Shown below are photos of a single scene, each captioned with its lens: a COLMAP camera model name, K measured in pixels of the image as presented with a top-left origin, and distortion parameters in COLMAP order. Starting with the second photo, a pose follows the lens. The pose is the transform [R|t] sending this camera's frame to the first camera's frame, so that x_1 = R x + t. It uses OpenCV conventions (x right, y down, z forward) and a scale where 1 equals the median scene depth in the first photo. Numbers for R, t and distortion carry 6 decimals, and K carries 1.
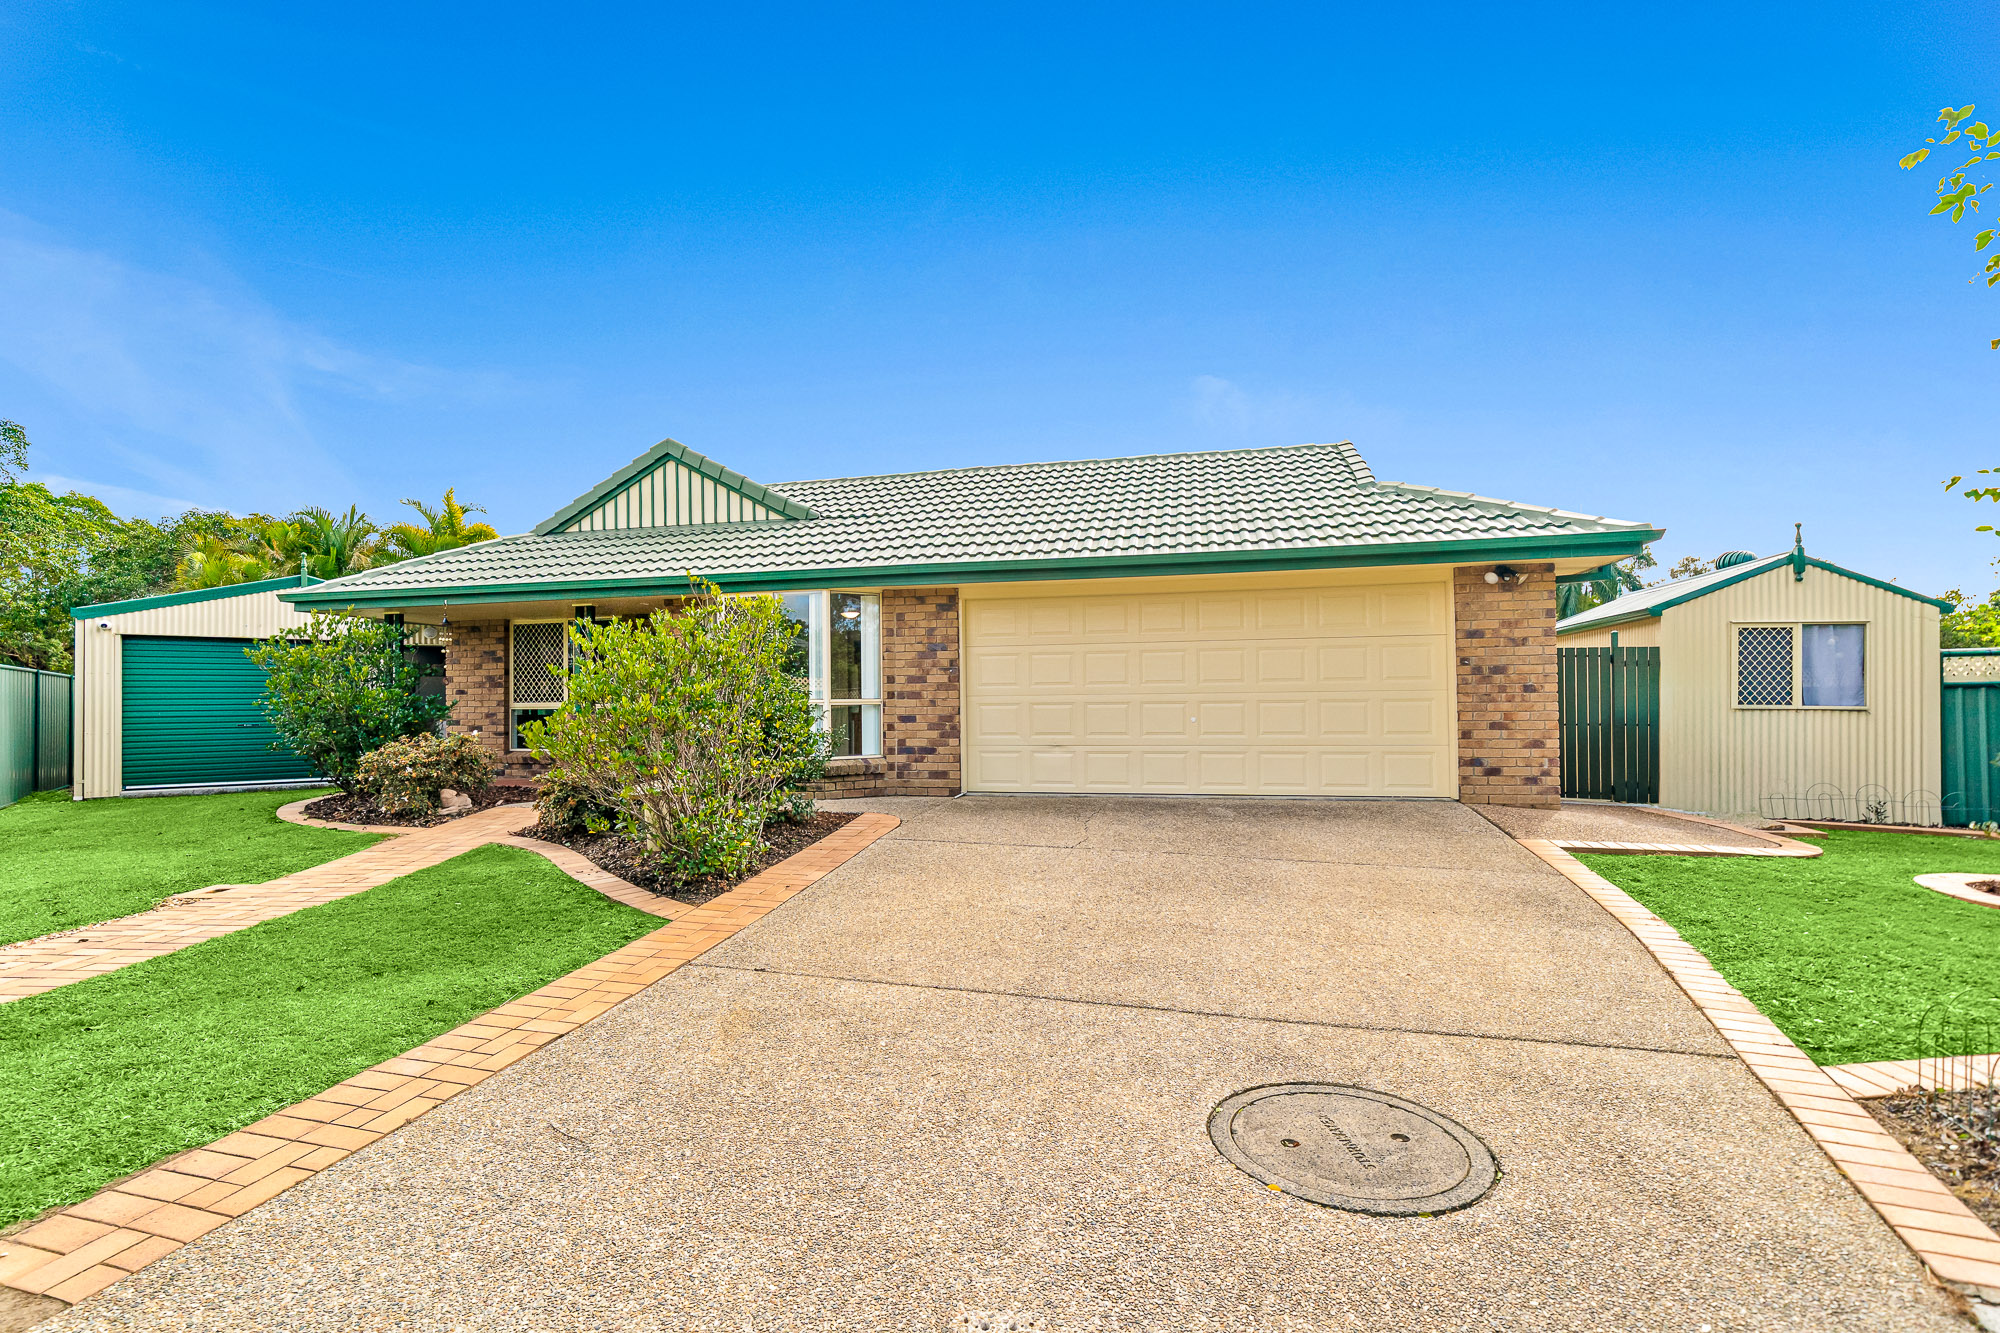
lens RADIAL K [[872.2, 0, 1002.6], [0, 872.2, 673.0], [0, 0, 1]] dist [-0.000637, 0.000216]
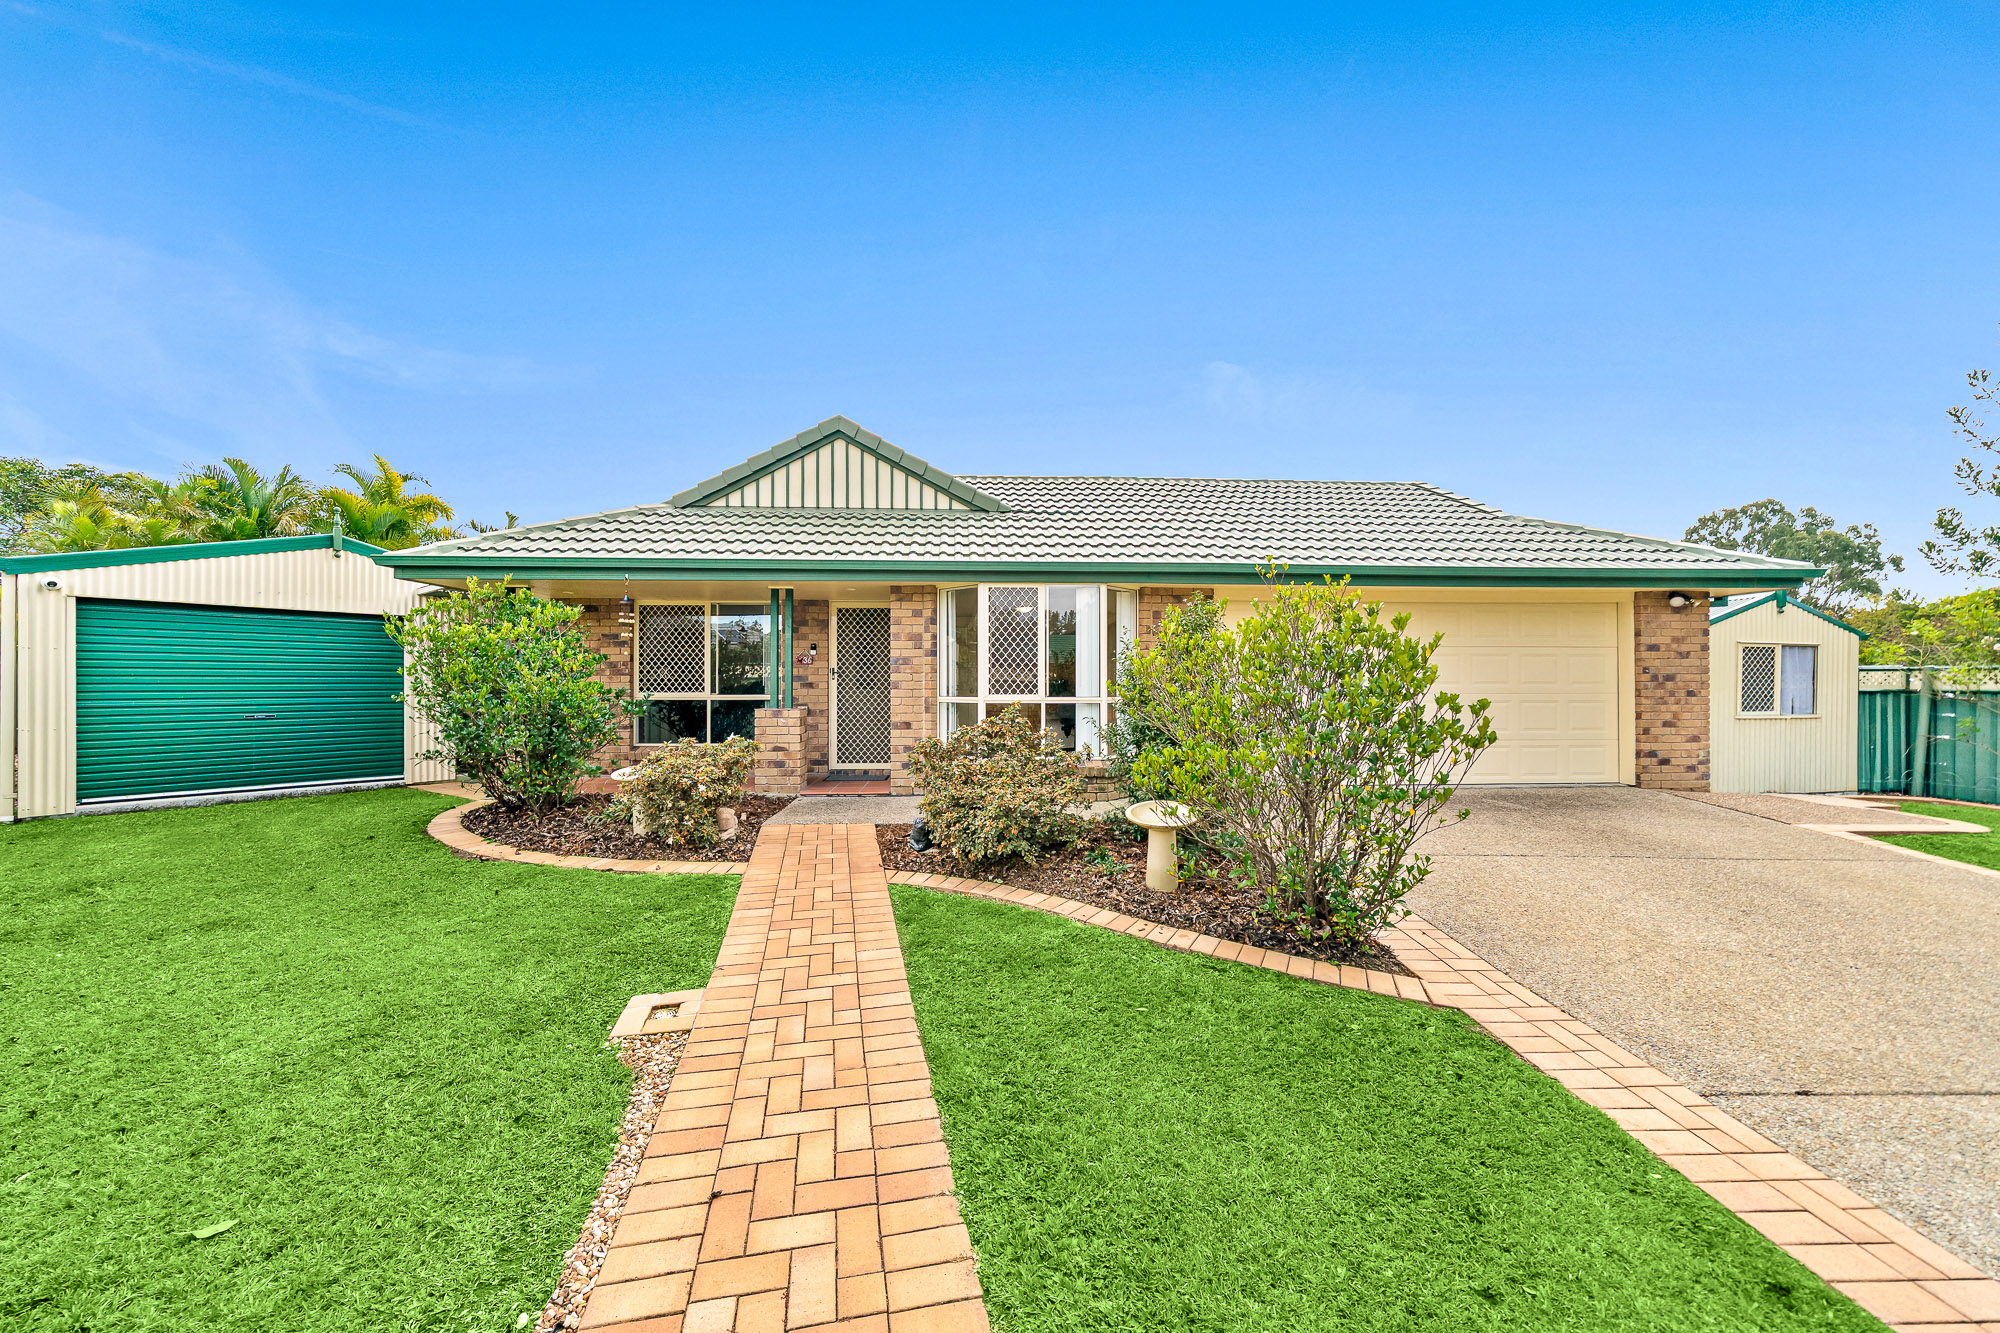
lens RADIAL K [[691.4, 0, 999.3], [0, 691.4, 666.6], [0, 0, 1]] dist [-0.001314, -0.000274]
pose [[0.964720, 0.017054, 0.262725, -0.416142], [-0.020492, 0.999736, 0.010352, -0.007113], [-0.262480, -0.015371, 0.964815, 0.228998]]
